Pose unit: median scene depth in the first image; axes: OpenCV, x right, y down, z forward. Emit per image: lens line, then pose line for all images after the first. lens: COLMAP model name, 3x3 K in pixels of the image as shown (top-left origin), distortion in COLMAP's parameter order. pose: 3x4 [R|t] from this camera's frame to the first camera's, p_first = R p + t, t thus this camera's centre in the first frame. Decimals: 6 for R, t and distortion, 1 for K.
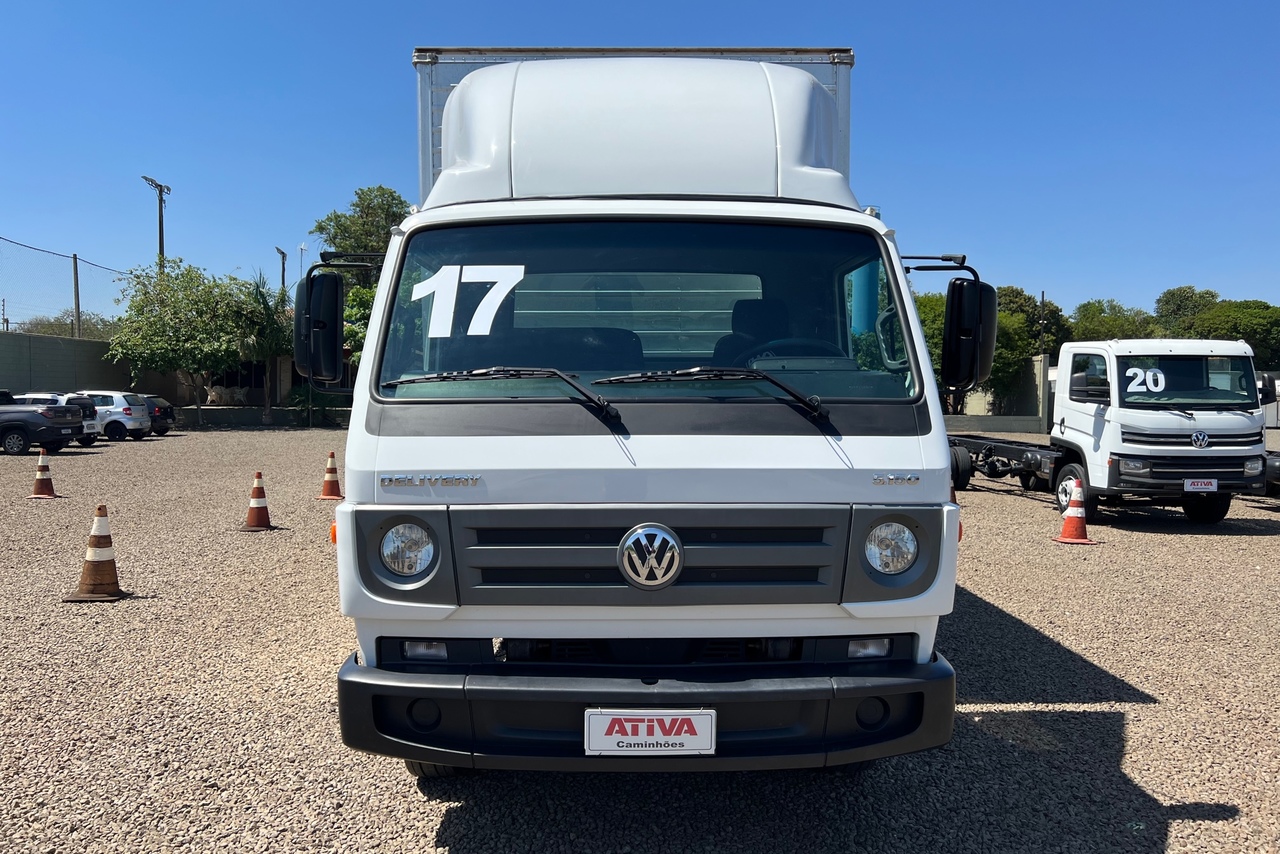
lens RADIAL K [[962.3, 0, 612.0], [0, 962.3, 426.3], [0, 0, 1]] dist [0.158742, -0.398911]
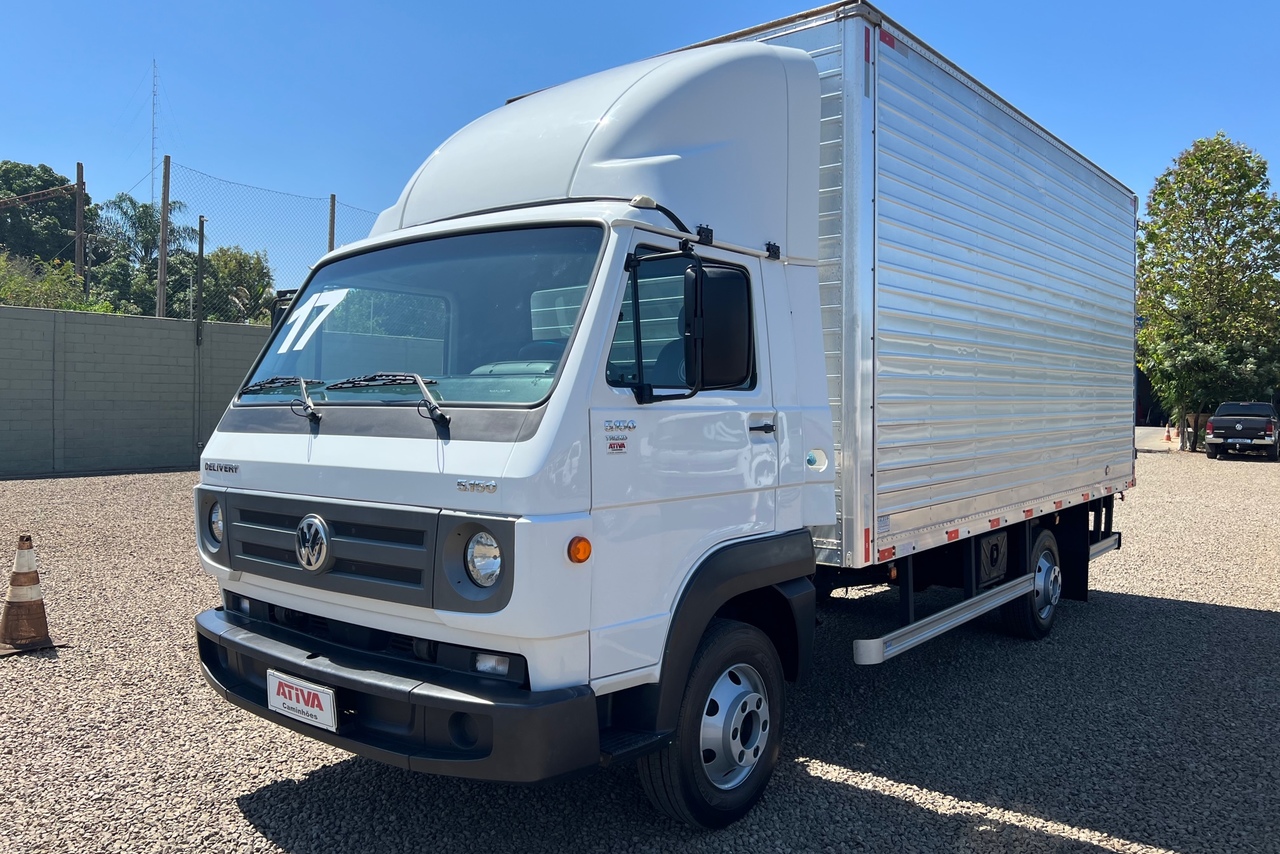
lens RADIAL K [[962.3, 0, 612.0], [0, 962.3, 426.3], [0, 0, 1]] dist [0.158742, -0.398911]
pose [[0.755249, 0.012873, -0.655311, 1.031724], [-0.029197, 0.999475, -0.014015, 0.005145], [0.654787, 0.029718, 0.755229, 0.374302]]
